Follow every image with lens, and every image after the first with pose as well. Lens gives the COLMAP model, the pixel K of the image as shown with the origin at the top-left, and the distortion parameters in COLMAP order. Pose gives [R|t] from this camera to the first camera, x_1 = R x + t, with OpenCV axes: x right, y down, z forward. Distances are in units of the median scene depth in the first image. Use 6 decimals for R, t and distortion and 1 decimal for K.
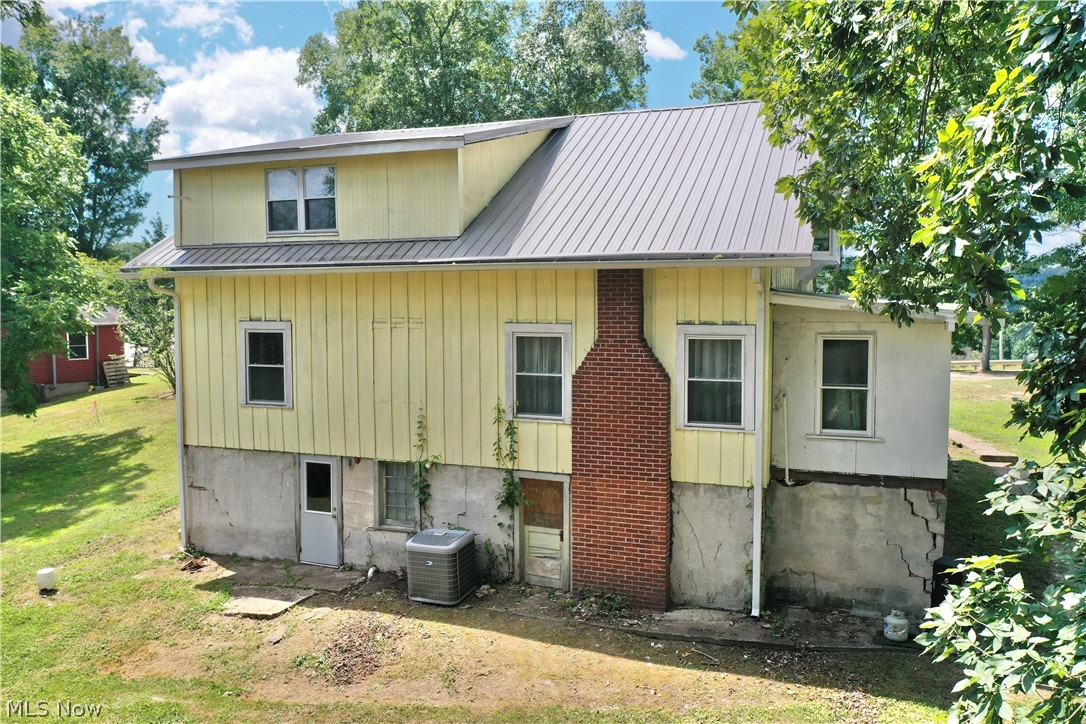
lens RADIAL K [[861.9, 0, 554.9], [0, 861.9, 358.1], [0, 0, 1]] dist [-0.004542, 0.003684]
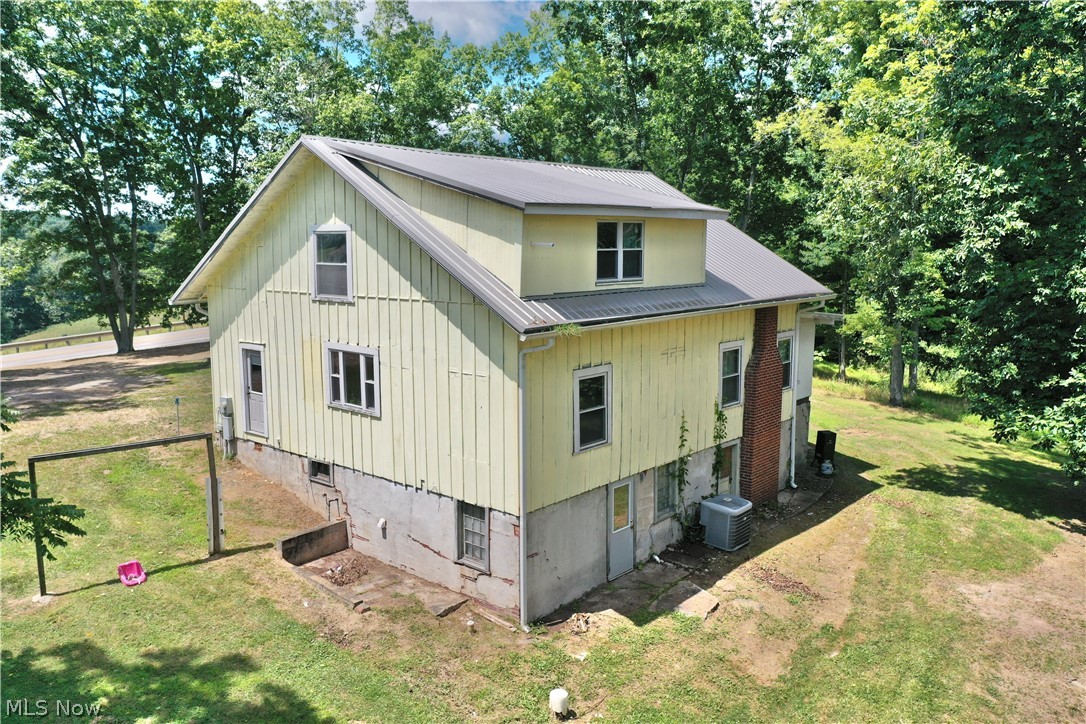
lens RADIAL K [[861.9, 0, 554.9], [0, 861.9, 358.1], [0, 0, 1]] dist [-0.004542, 0.003684]
pose [[0.337044, -0.127264, 0.932848, -1.380598], [0.065715, 0.991585, 0.111534, -0.179961], [-0.939193, 0.023710, 0.342571, 0.725477]]
